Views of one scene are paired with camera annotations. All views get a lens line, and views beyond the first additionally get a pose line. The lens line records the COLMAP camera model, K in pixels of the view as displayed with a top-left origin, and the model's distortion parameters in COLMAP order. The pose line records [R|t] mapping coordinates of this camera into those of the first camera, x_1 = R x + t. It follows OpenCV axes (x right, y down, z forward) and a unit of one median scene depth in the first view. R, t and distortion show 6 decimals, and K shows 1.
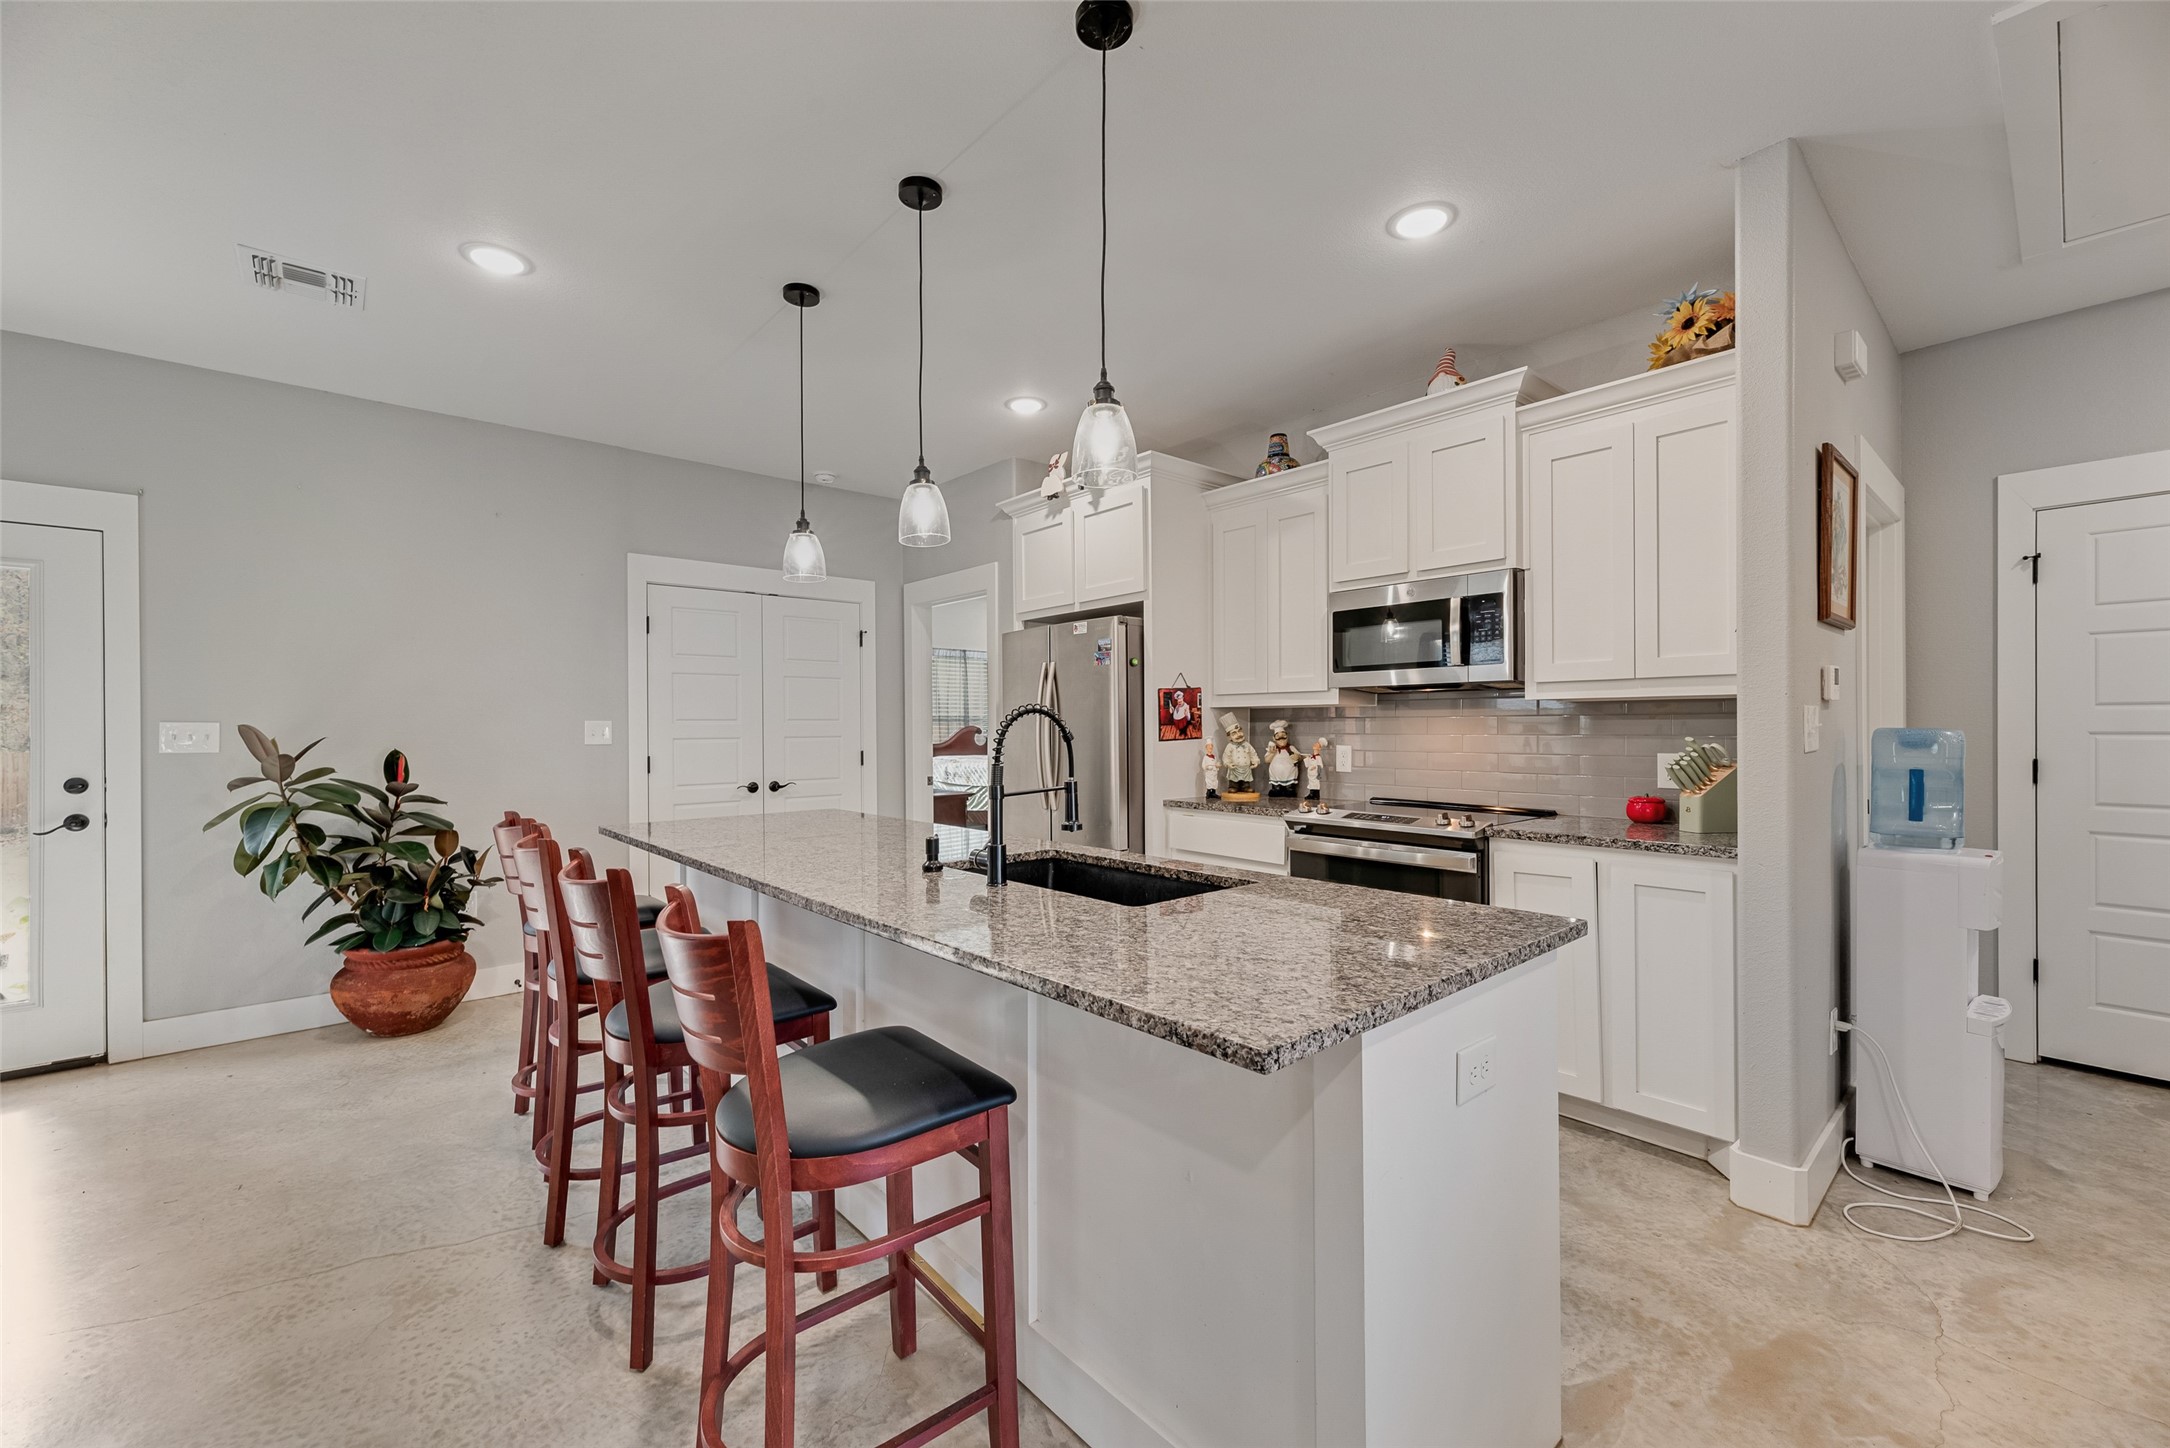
lens RADIAL K [[872.5, 0, 1085.0], [0, 872.5, 724.0], [0, 0, 1]] dist [0.002124, 0.000200]
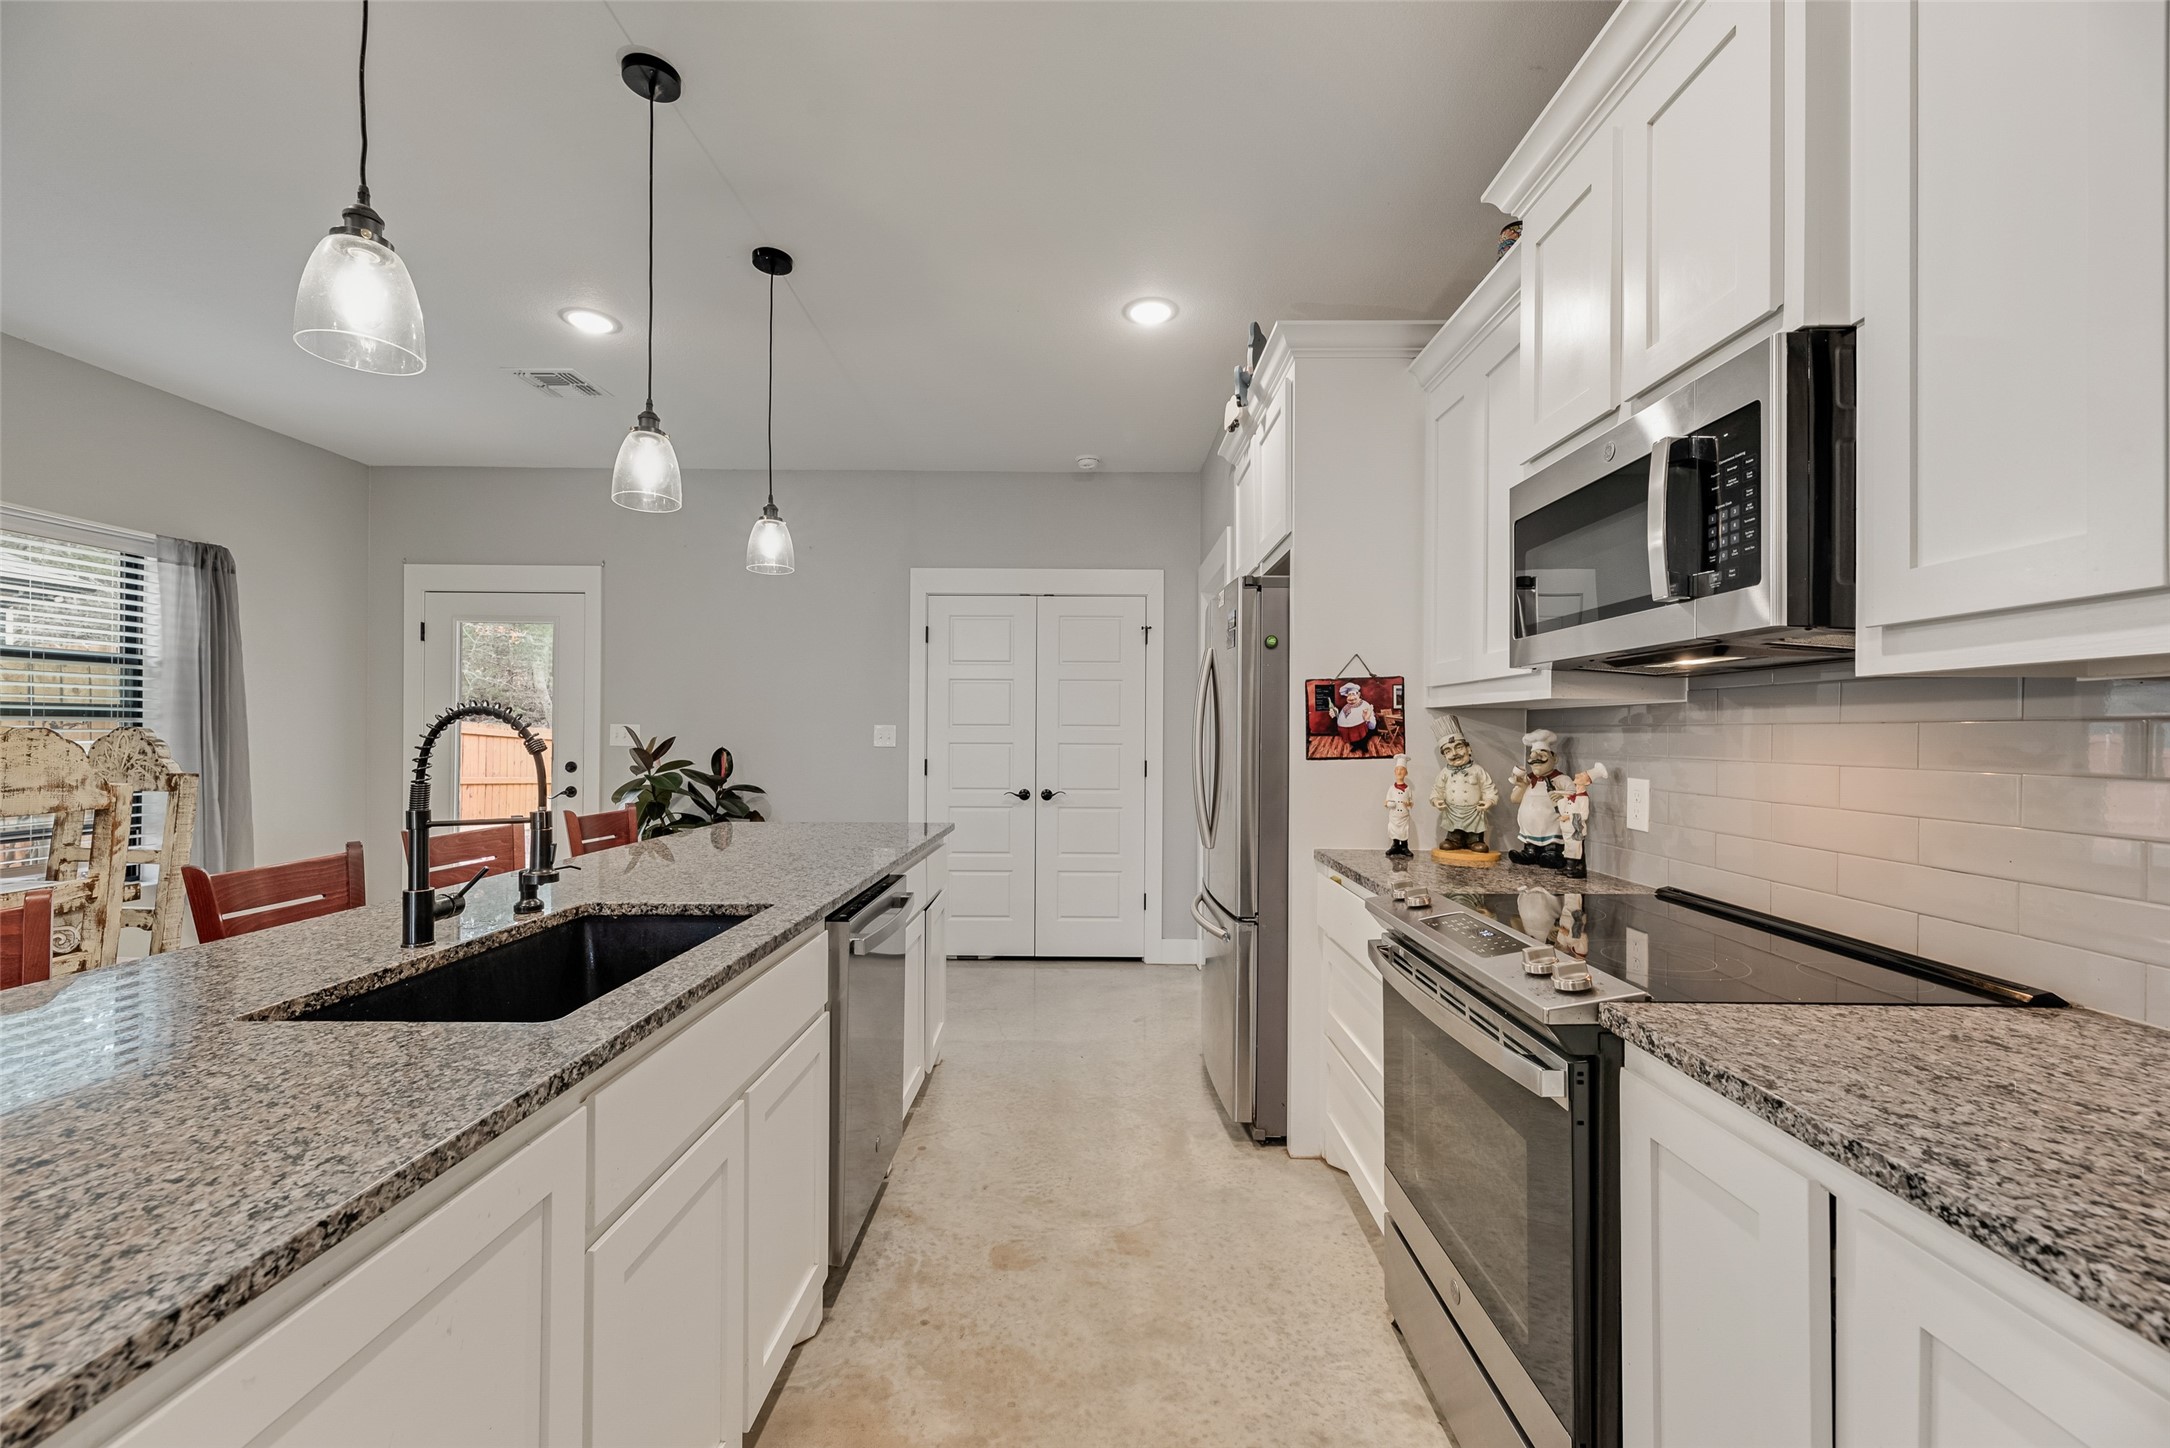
lens RADIAL K [[872.5, 0, 1085.0], [0, 872.5, 724.0], [0, 0, 1]] dist [0.002124, 0.000200]
pose [[0.748694, 0.003654, -0.662906, 0.403845], [-0.010011, 0.999933, -0.005795, -0.001726], [0.662841, 0.010974, 0.748680, 0.404460]]
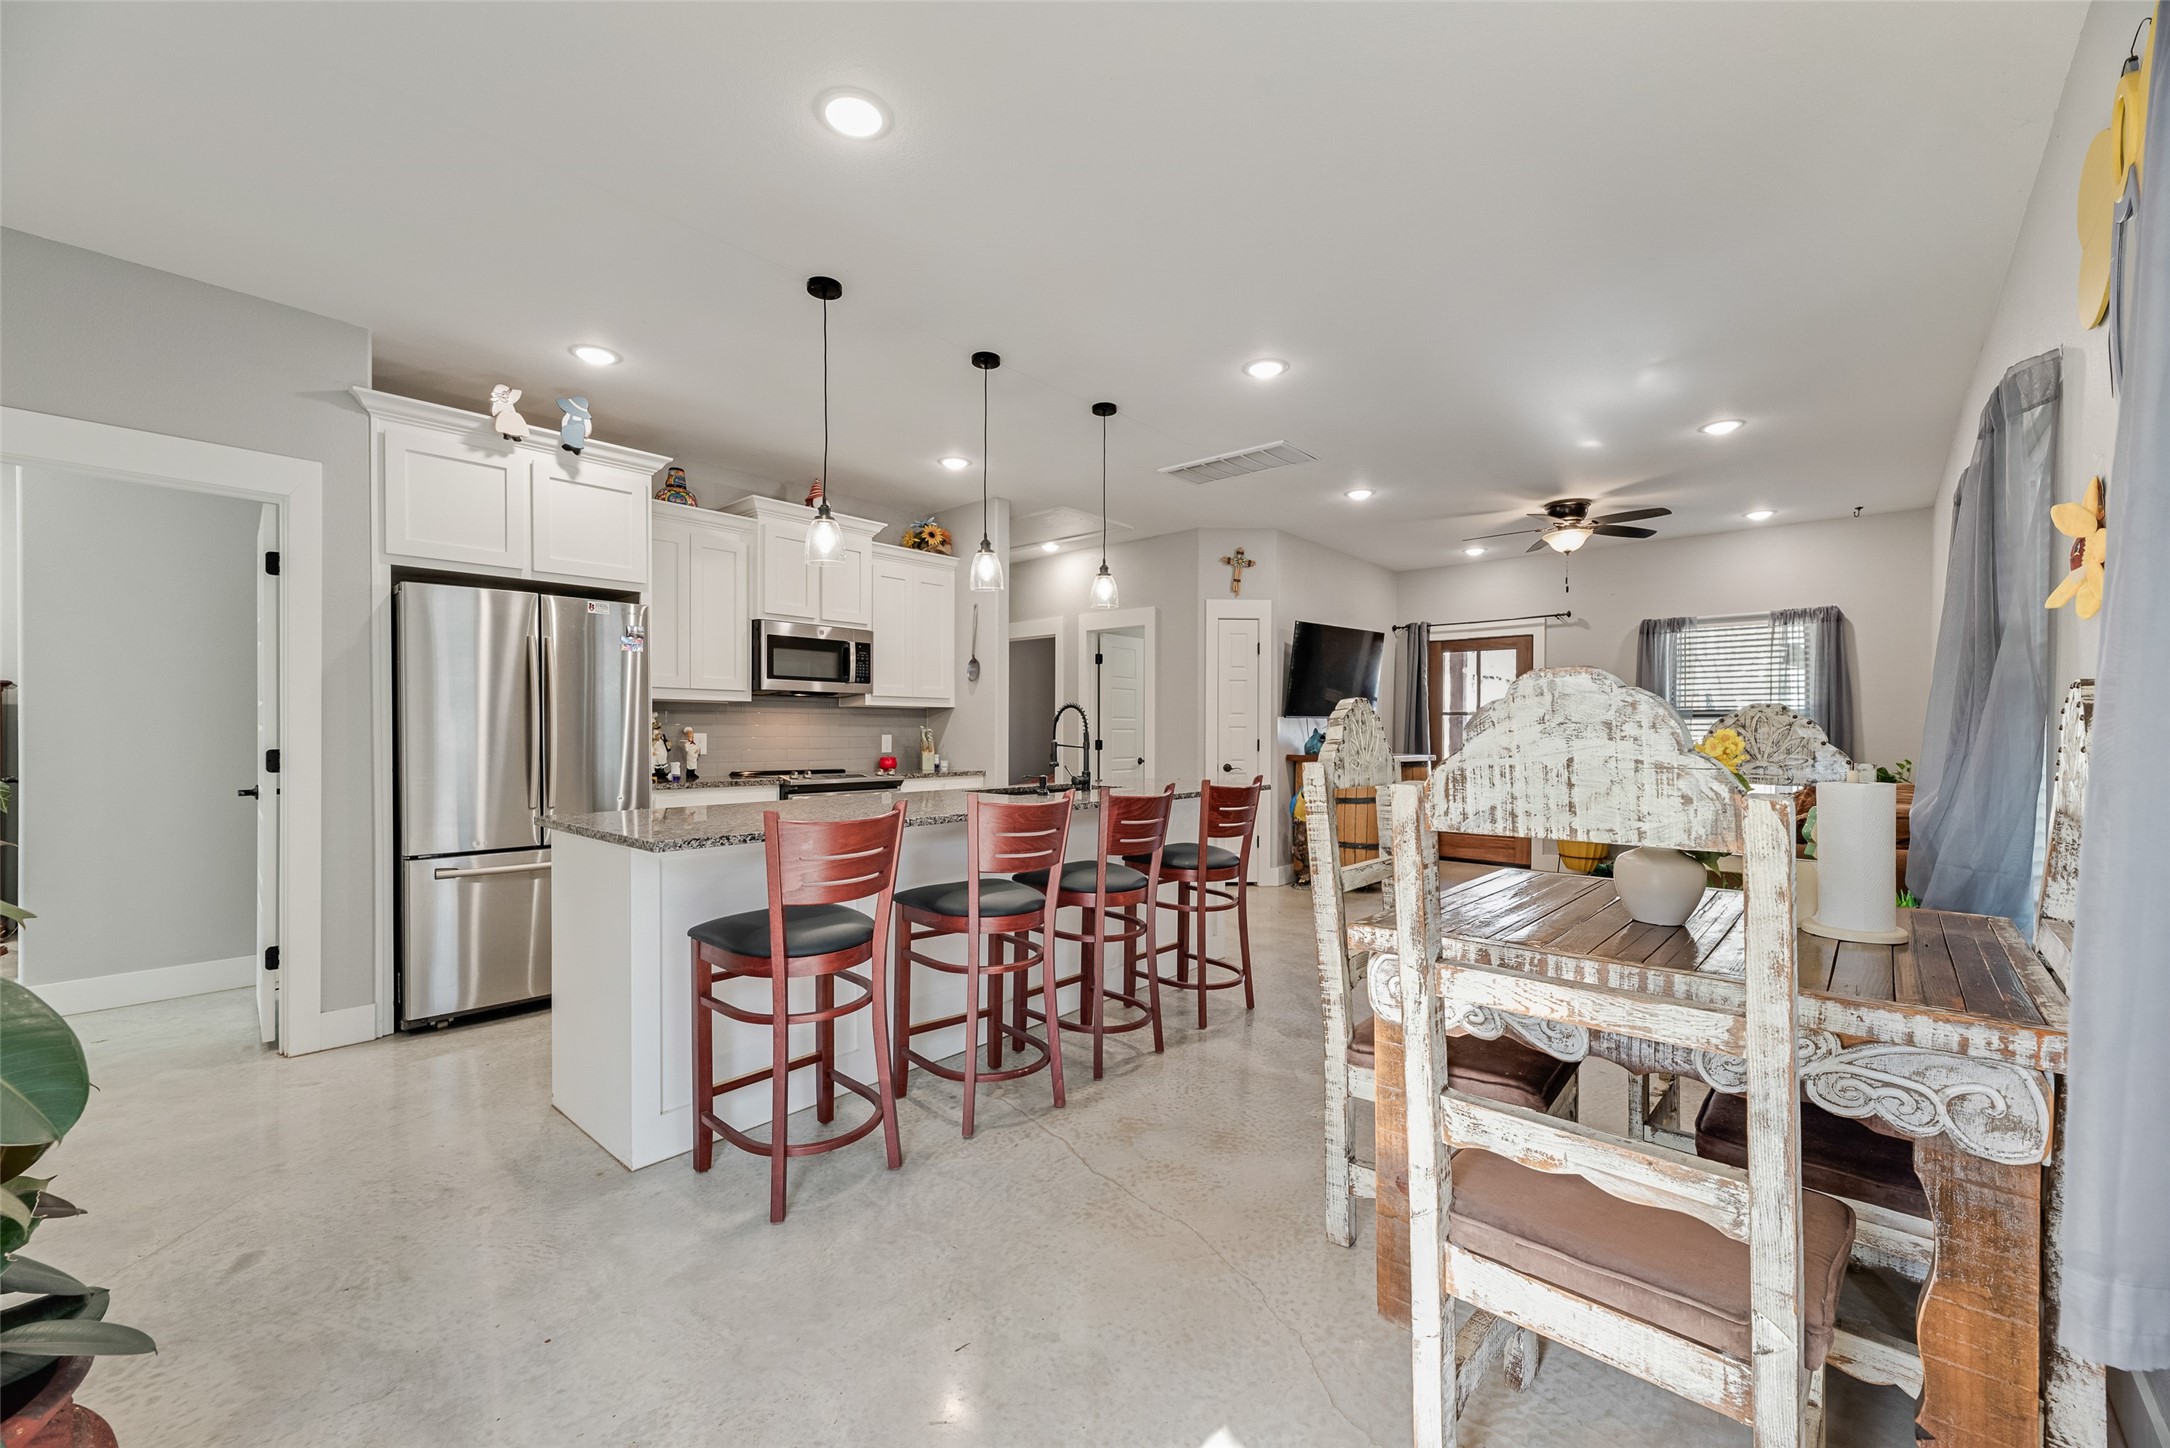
lens RADIAL K [[872.5, 0, 1085.0], [0, 872.5, 724.0], [0, 0, 1]] dist [0.002124, 0.000200]
pose [[-0.125643, 0.011274, 0.992011, -1.056976], [-0.005596, 0.999911, -0.012072, 0.024881], [-0.992060, -0.007068, -0.125569, 0.629297]]
